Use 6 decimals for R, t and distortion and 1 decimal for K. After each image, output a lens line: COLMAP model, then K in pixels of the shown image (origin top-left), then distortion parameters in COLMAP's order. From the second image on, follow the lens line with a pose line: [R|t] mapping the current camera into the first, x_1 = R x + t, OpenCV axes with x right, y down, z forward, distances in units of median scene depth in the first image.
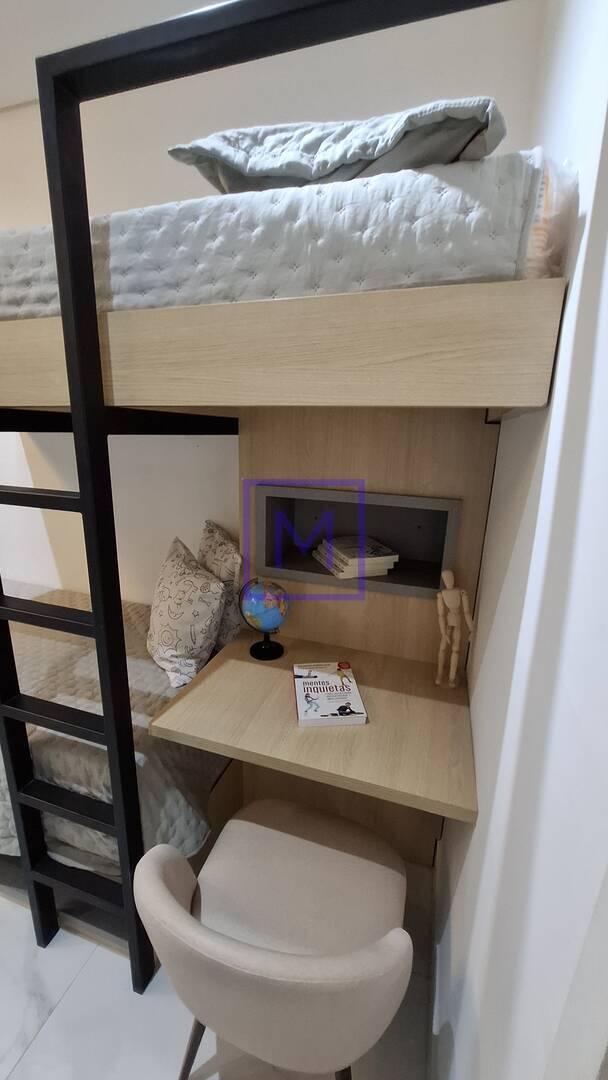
lens RADIAL K [[428.2, 0, 303.8], [0, 428.2, 543.4], [0, 0, 1]] dist [-0.006984, 0.002397]
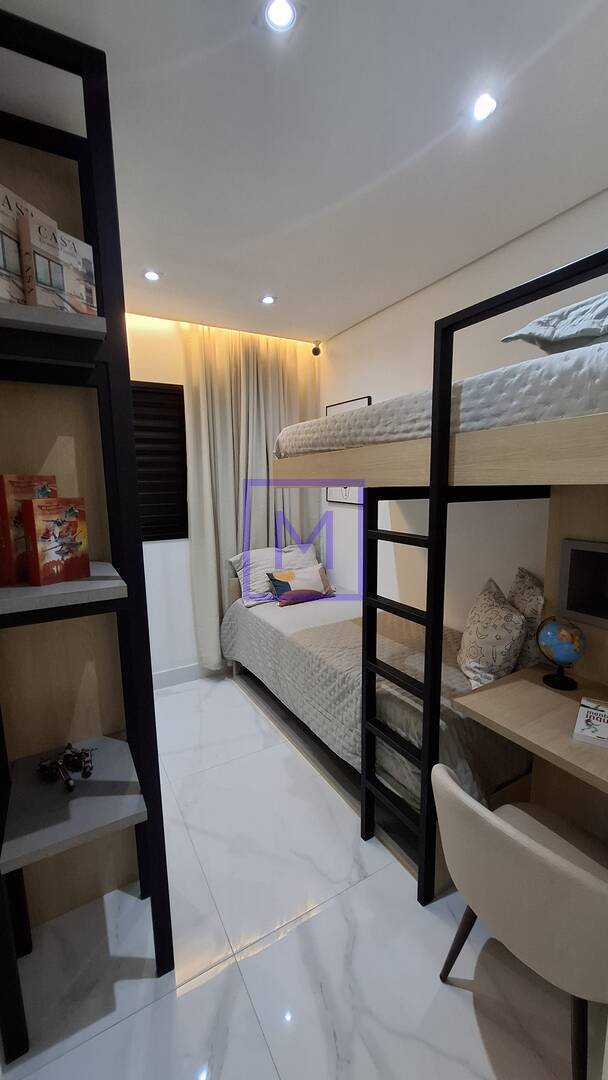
lens RADIAL K [[428.2, 0, 300.2], [0, 428.2, 543.5], [0, 0, 1]] dist [-0.006984, 0.002397]
pose [[0.737111, 0.057370, -0.673332, 0.235607], [-0.138921, 0.987973, -0.067902, 0.090815], [0.661338, 0.143591, 0.736215, -0.555063]]
